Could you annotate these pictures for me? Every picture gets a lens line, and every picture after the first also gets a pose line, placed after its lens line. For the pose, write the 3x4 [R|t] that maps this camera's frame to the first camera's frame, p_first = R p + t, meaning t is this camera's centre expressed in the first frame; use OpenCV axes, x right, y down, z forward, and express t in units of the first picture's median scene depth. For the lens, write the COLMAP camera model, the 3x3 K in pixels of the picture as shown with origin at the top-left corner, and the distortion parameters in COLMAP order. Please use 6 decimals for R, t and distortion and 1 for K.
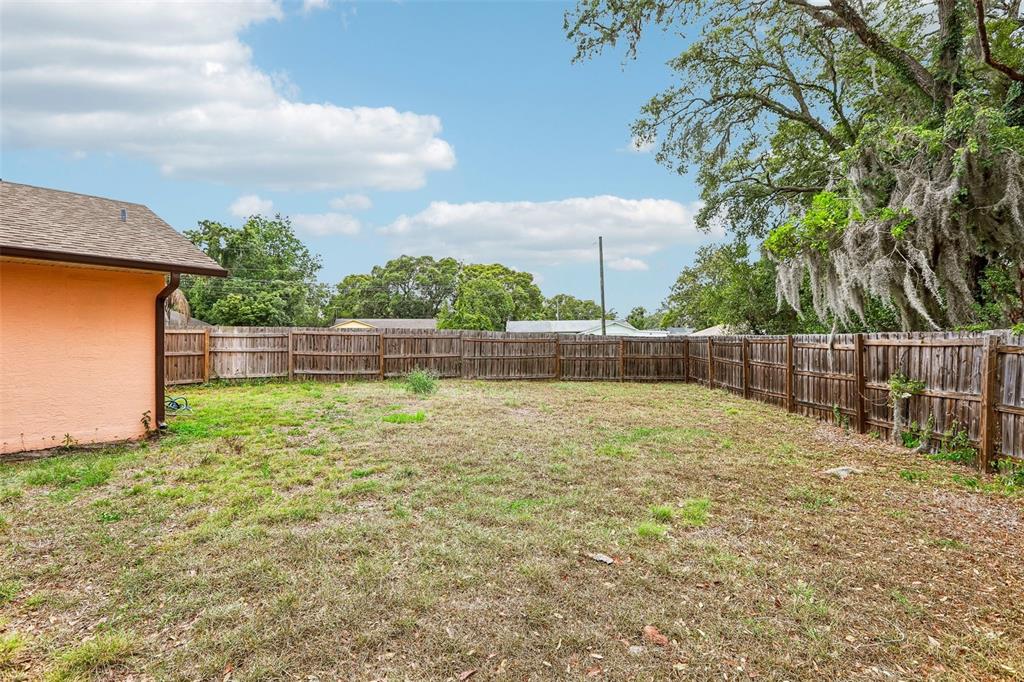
lens RADIAL K [[485.4, 0, 507.7], [0, 485.4, 336.5], [0, 0, 1]] dist [-0.056728, 0.020911]
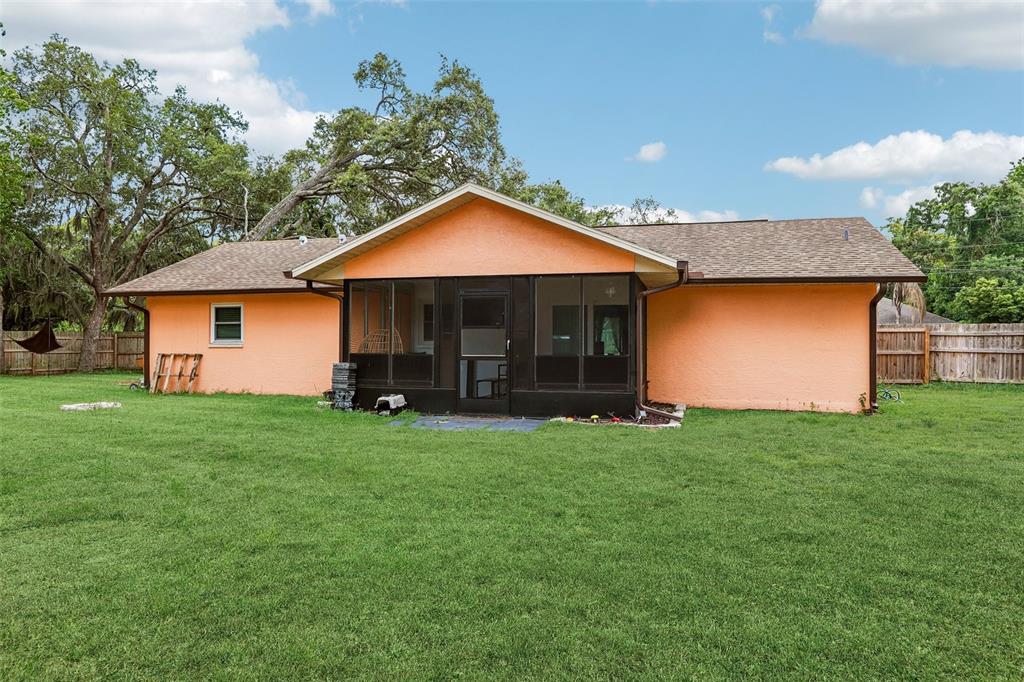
lens RADIAL K [[678.9, 0, 512.0], [0, 678.9, 341.0], [0, 0, 1]] dist [-0.000178, 0.000246]
pose [[0.414041, 0.002833, -0.910254, 0.235621], [0.001465, 0.999992, 0.003778, 0.004877], [0.910257, -0.002898, 0.414034, -0.285752]]
